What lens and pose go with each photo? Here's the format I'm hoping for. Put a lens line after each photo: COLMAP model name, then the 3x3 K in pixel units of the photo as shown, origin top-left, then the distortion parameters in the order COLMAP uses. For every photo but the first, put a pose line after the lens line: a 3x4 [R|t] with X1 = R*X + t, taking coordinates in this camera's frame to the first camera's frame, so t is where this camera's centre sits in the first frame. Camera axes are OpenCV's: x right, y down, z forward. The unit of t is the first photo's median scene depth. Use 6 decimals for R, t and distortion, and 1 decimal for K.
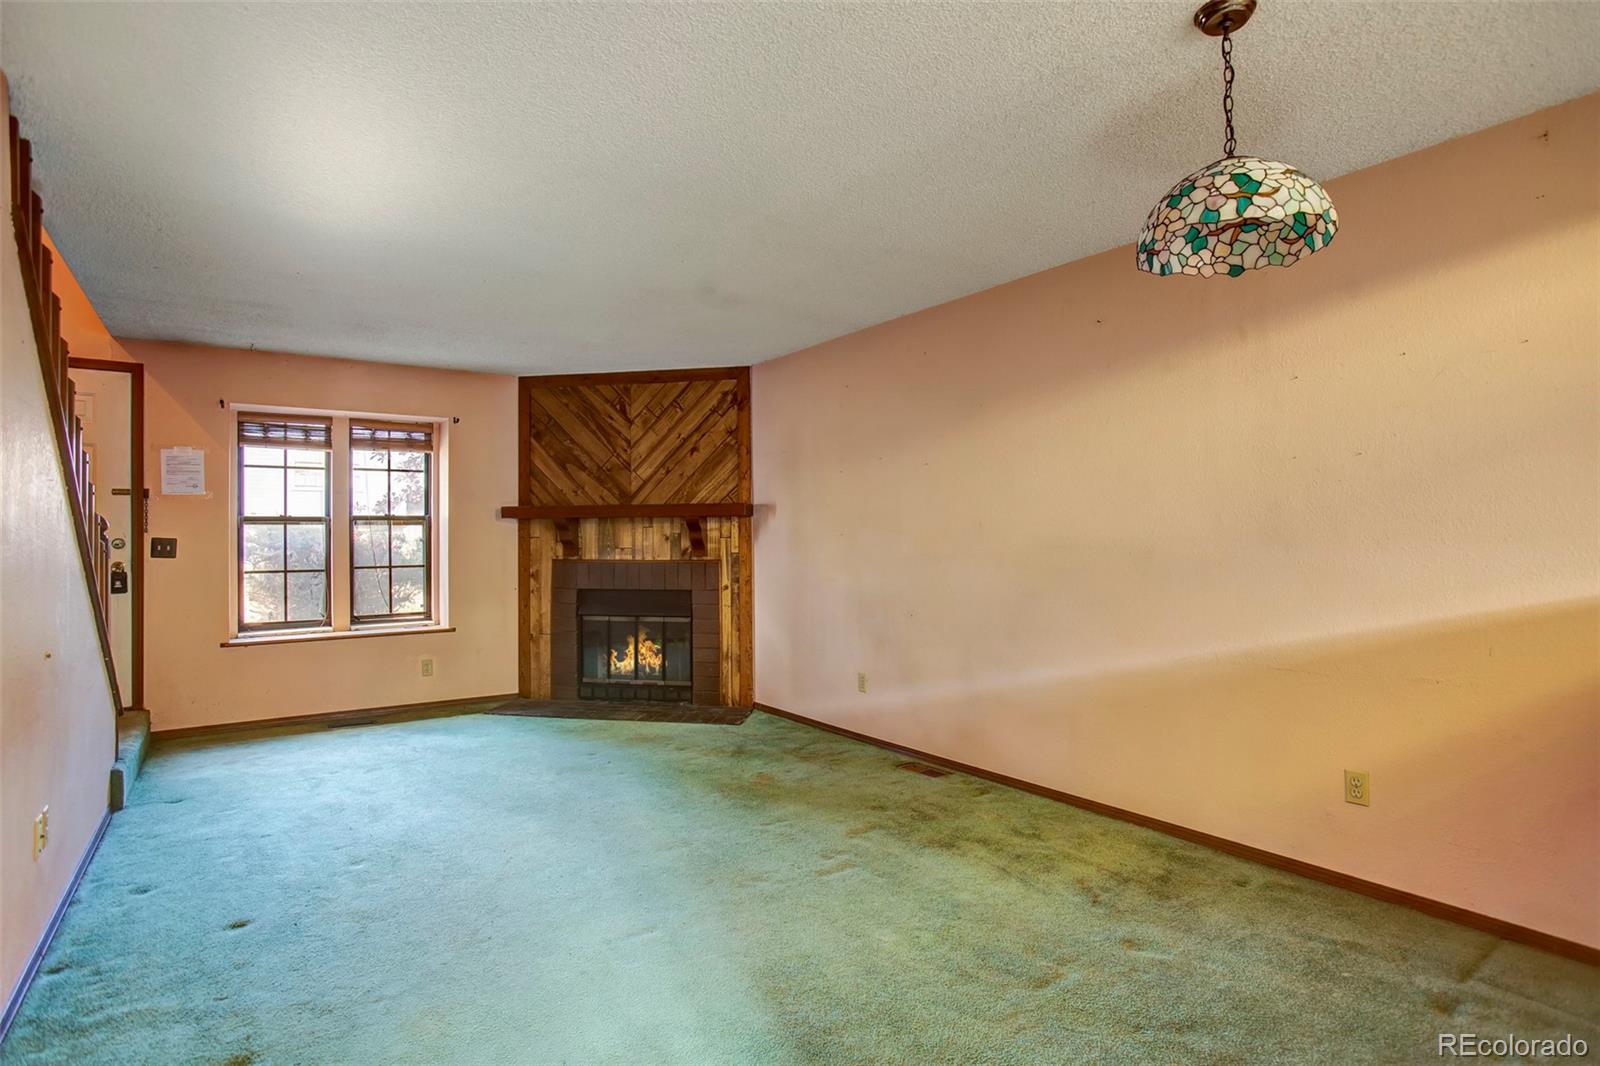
lens RADIAL K [[816.6, 0, 806.4], [0, 816.6, 530.7], [0, 0, 1]] dist [-0.073311, 0.040413]
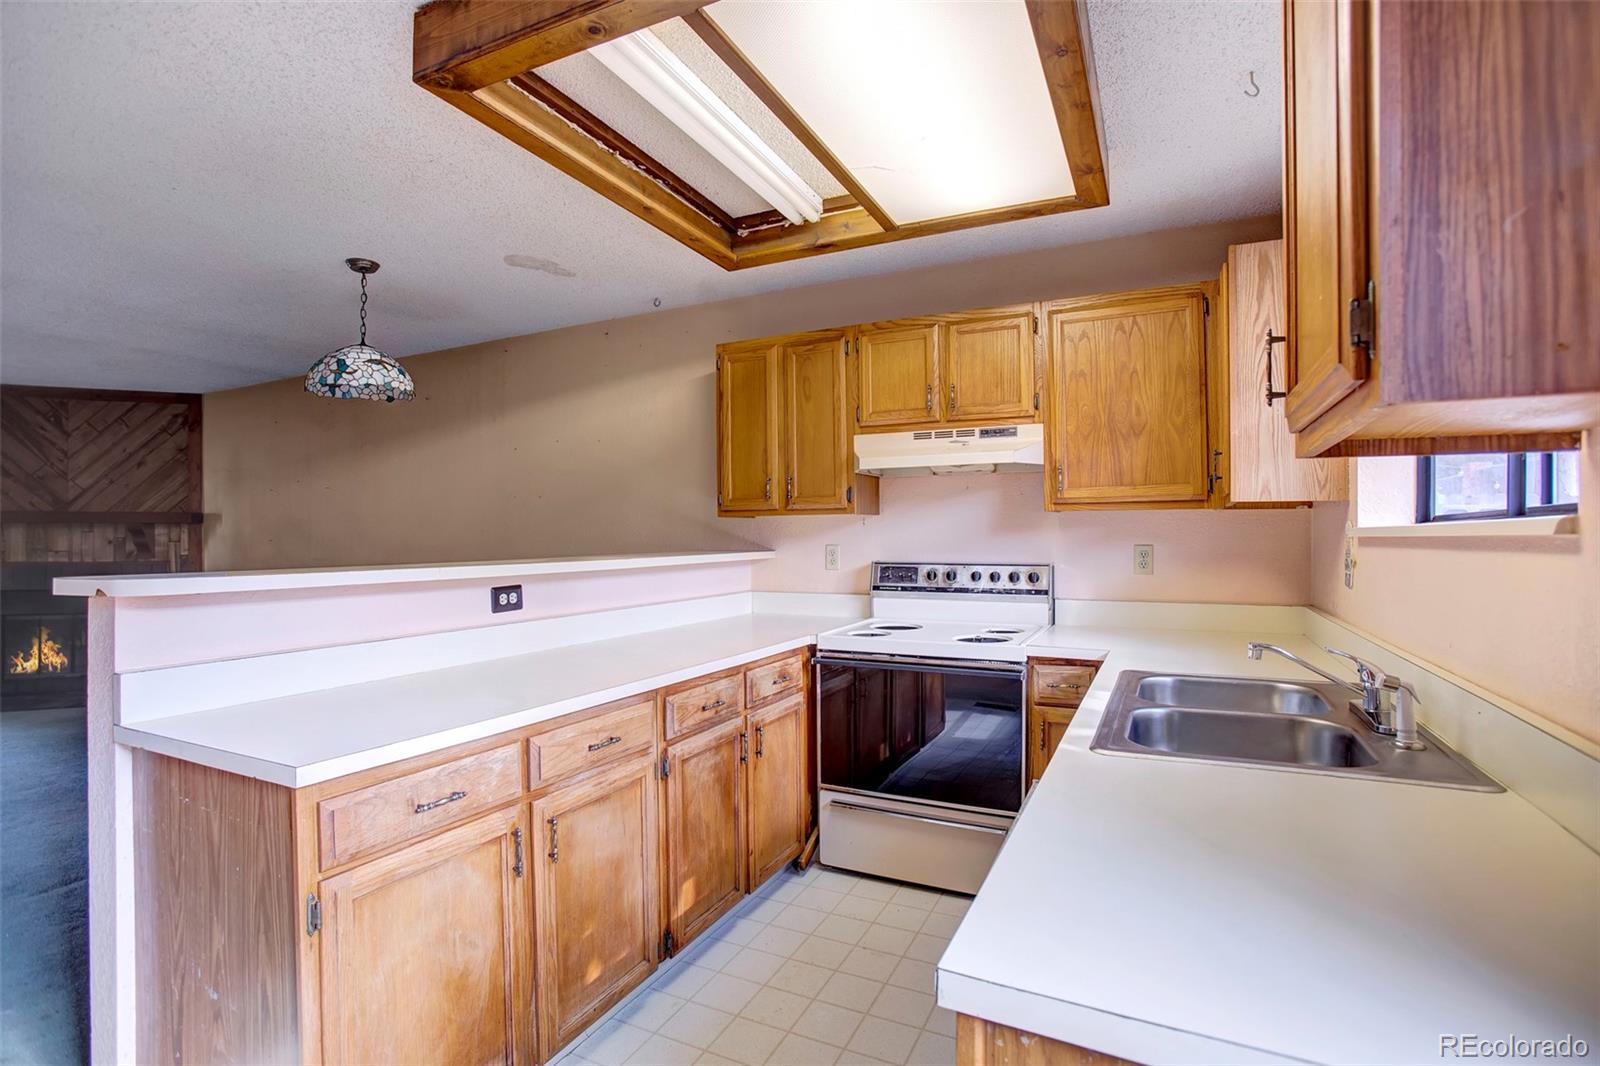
lens RADIAL K [[756.1, 0, 805.0], [0, 756.1, 531.6], [0, 0, 1]] dist [-0.066064, 0.029934]
pose [[0.884193, 0.008765, 0.467040, 0.203380], [-0.008004, 0.999961, -0.003613, -0.009242], [-0.467054, -0.000544, 0.884229, -0.320751]]
